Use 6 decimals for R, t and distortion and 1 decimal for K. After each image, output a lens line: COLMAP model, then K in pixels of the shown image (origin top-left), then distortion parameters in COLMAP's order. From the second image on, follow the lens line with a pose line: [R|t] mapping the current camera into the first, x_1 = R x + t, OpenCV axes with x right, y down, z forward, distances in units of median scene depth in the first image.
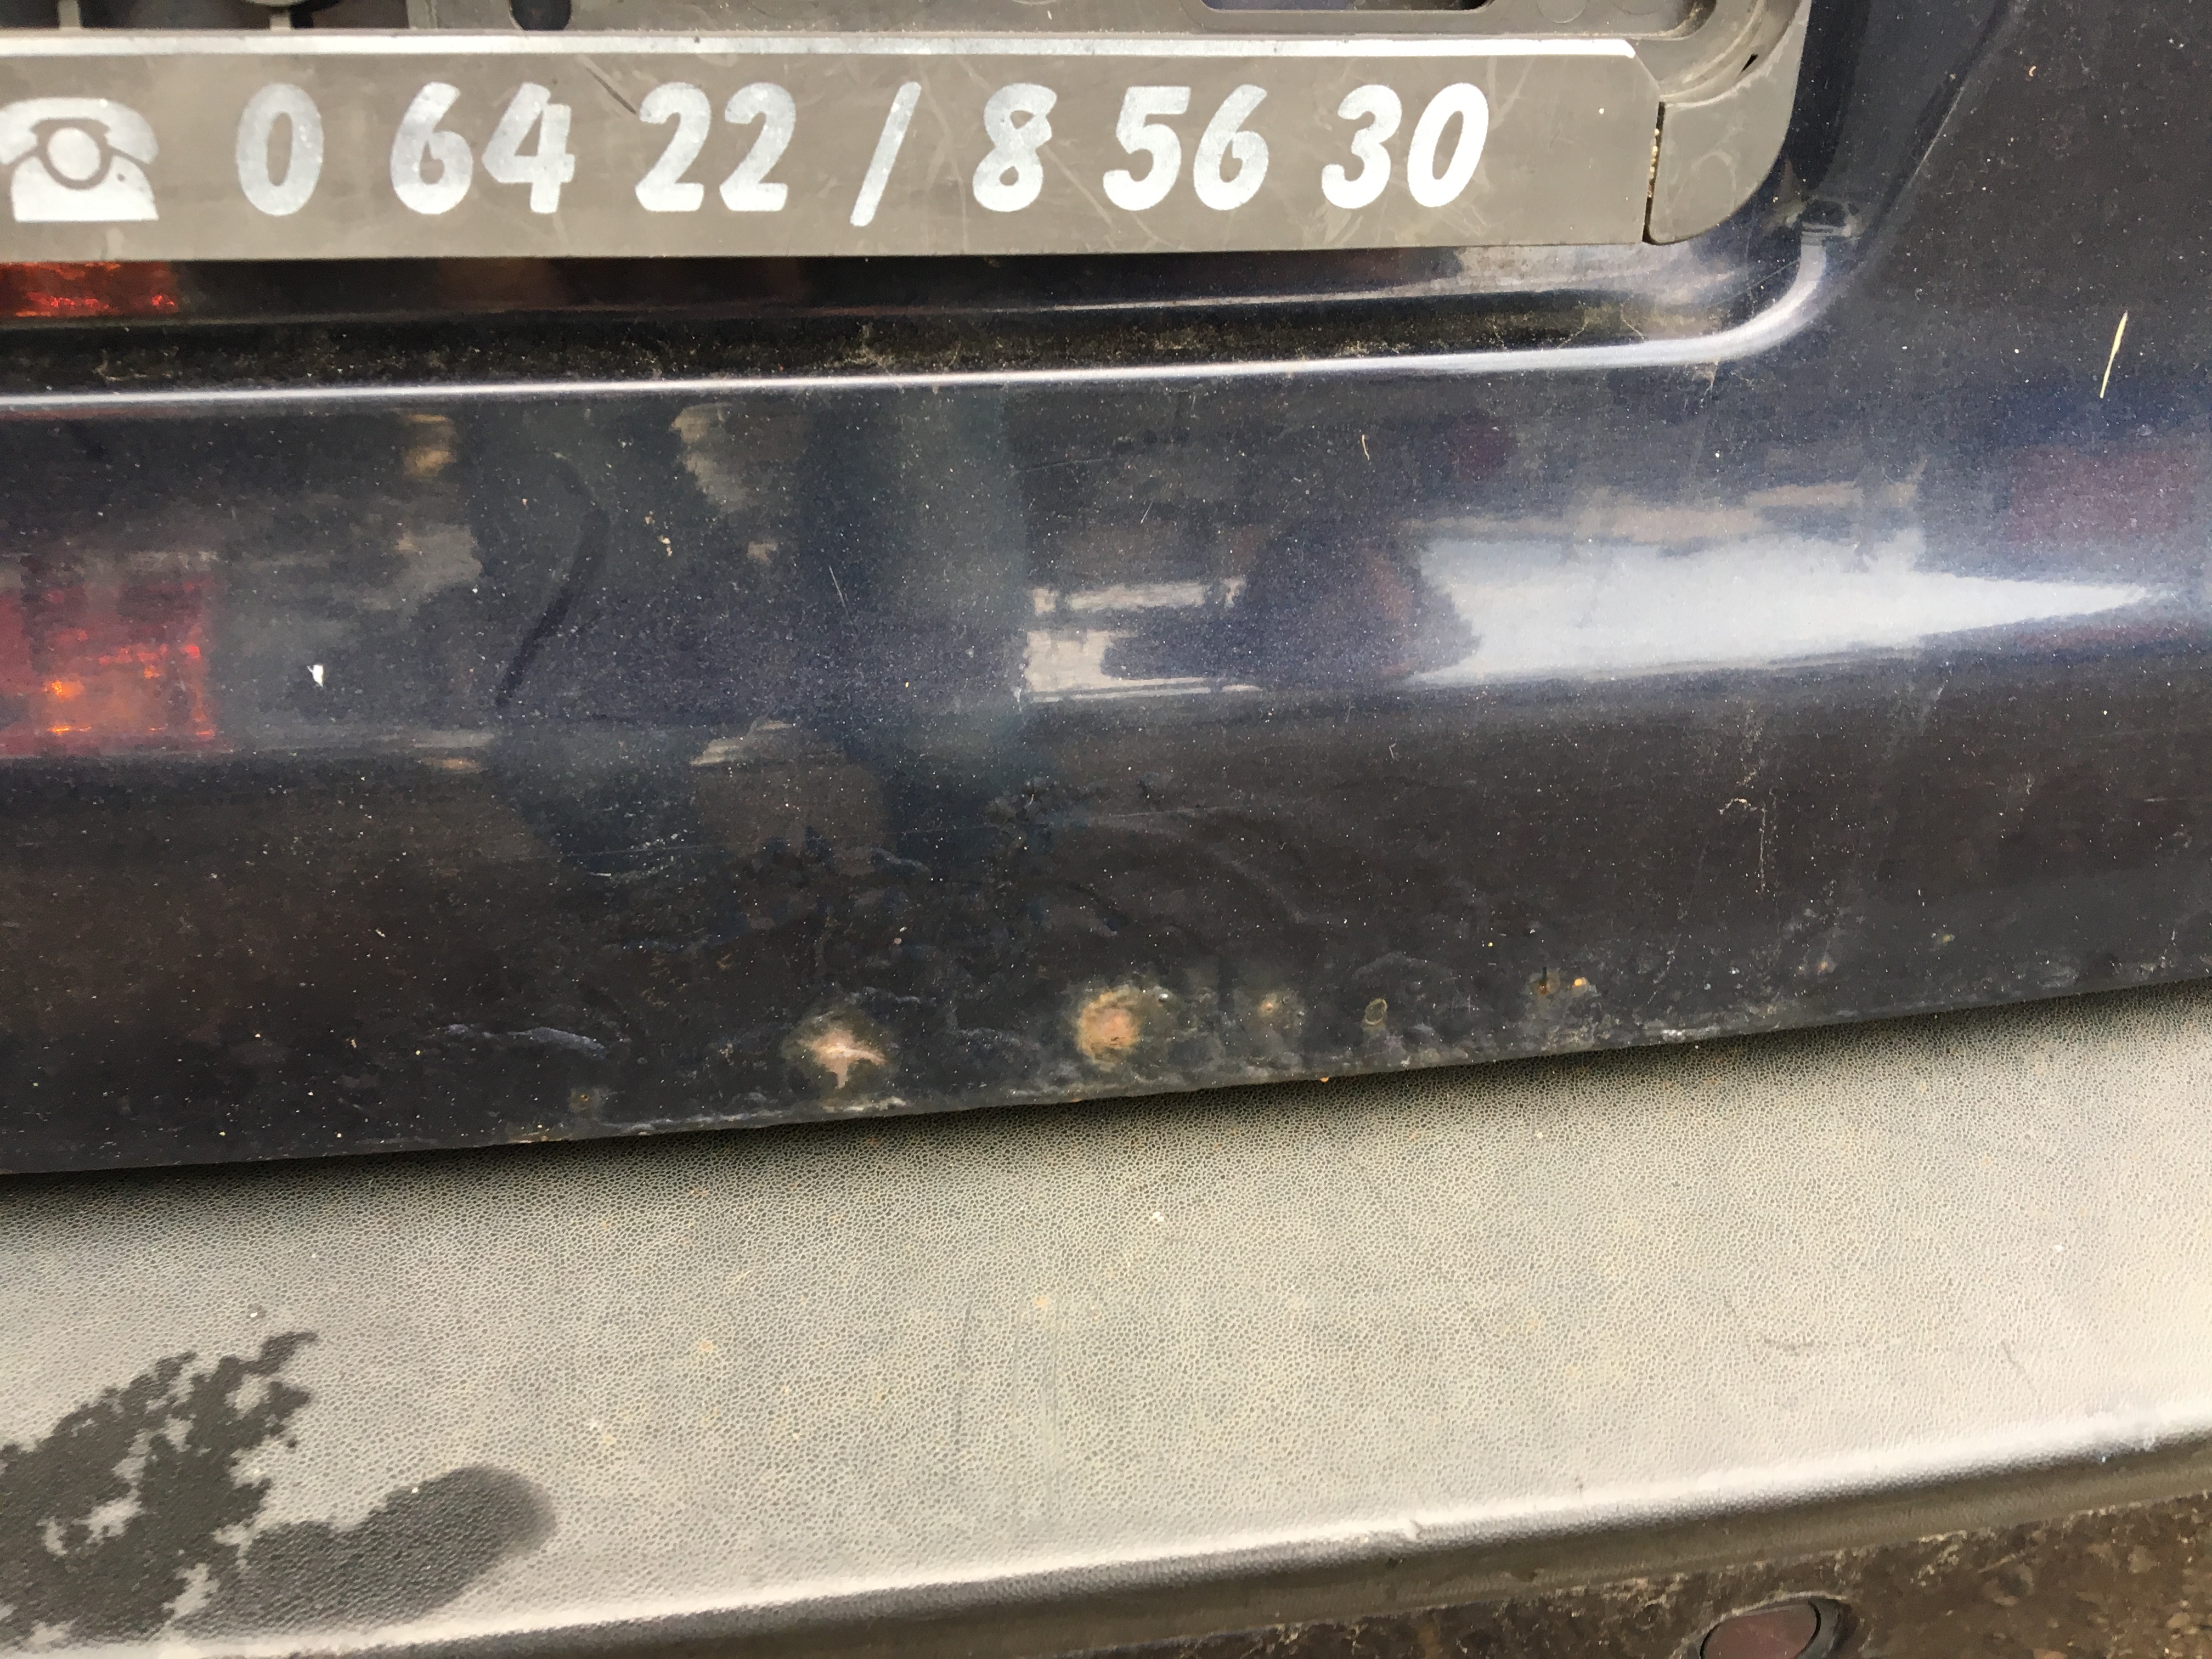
lens RADIAL K [[1894.4, 0, 1105.9], [0, 1894.4, 827.8], [0, 0, 1]] dist [0.012357, -0.002525]
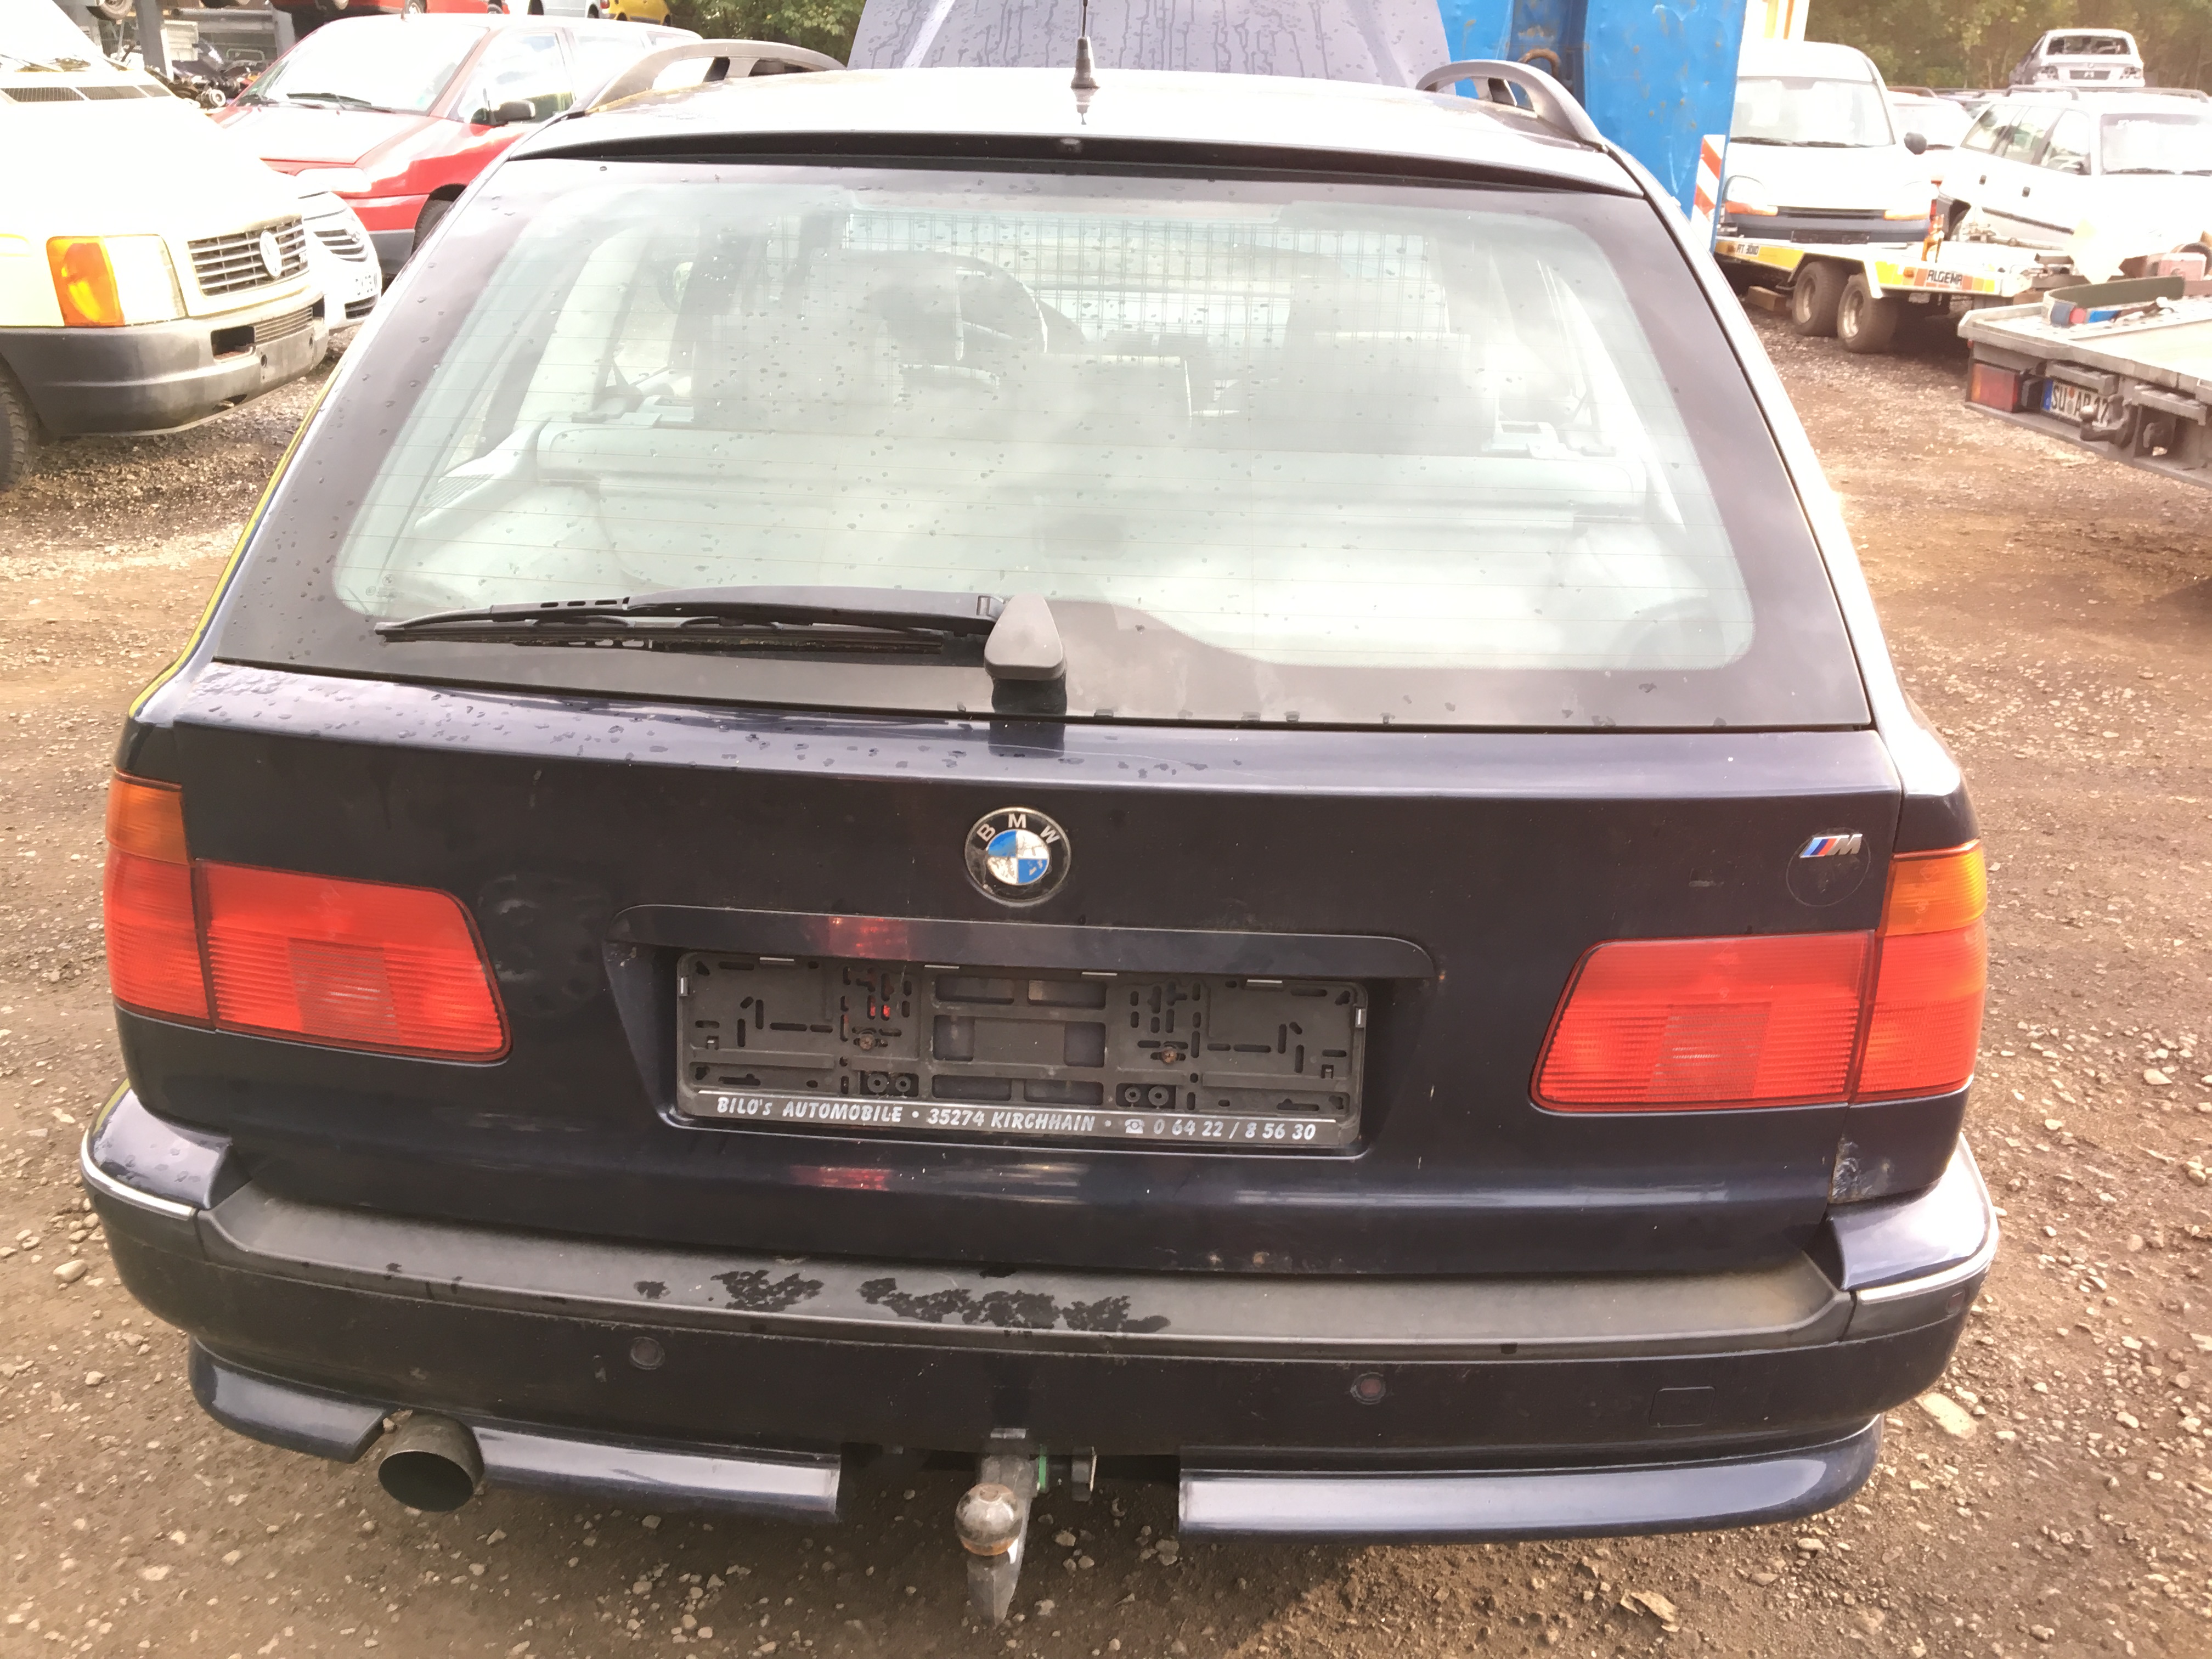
lens RADIAL K [[1894.4, 0, 1100.2], [0, 1894.4, 825.9], [0, 0, 1]] dist [0.012357, -0.002525]
pose [[0.990465, 0.048443, -0.128967, 0.251452], [-0.080505, 0.963192, -0.256475, 0.429779], [0.111795, 0.264412, 0.957908, -6.131274]]
